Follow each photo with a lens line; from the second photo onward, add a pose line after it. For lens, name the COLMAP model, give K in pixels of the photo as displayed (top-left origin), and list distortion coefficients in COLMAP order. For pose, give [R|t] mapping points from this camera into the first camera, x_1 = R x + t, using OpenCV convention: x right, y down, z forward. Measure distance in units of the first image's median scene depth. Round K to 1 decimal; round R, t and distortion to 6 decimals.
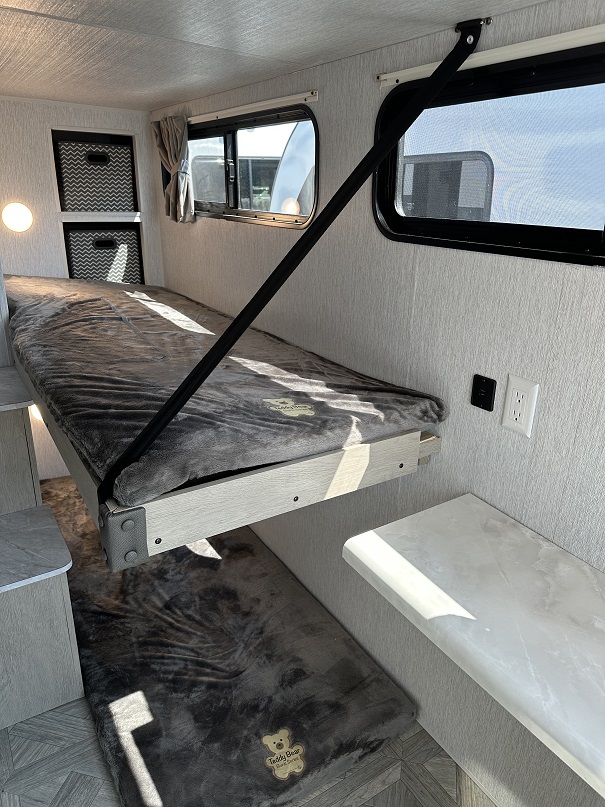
lens RADIAL K [[567.6, 0, 305.2], [0, 567.6, 405.1], [0, 0, 1]] dist [0.057425, -0.062502]
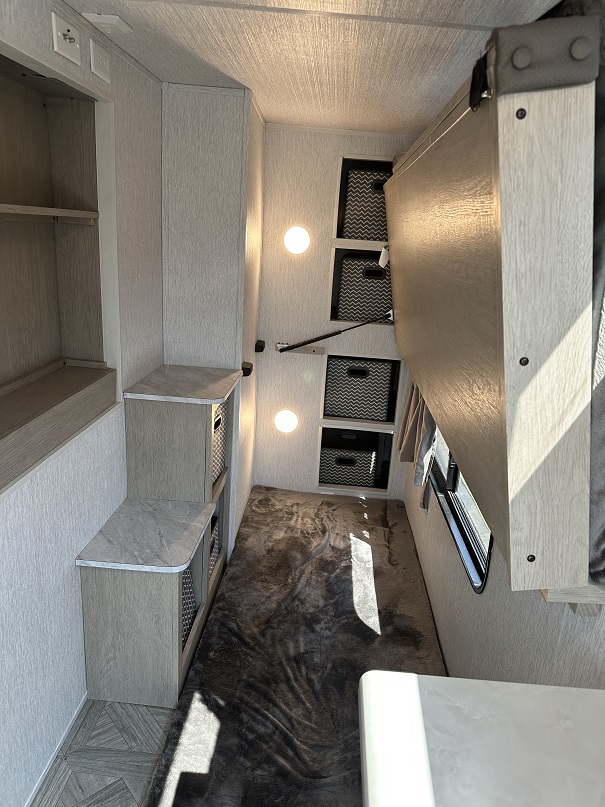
lens RADIAL K [[567.6, 0, 304.2], [0, 567.6, 407.9], [0, 0, 1]] dist [0.057425, -0.062502]
pose [[0.812464, 0.209854, -0.543933, 0.192501], [-0.259619, 0.965591, -0.015255, -0.017854], [0.522015, 0.153609, 0.838990, 0.217544]]
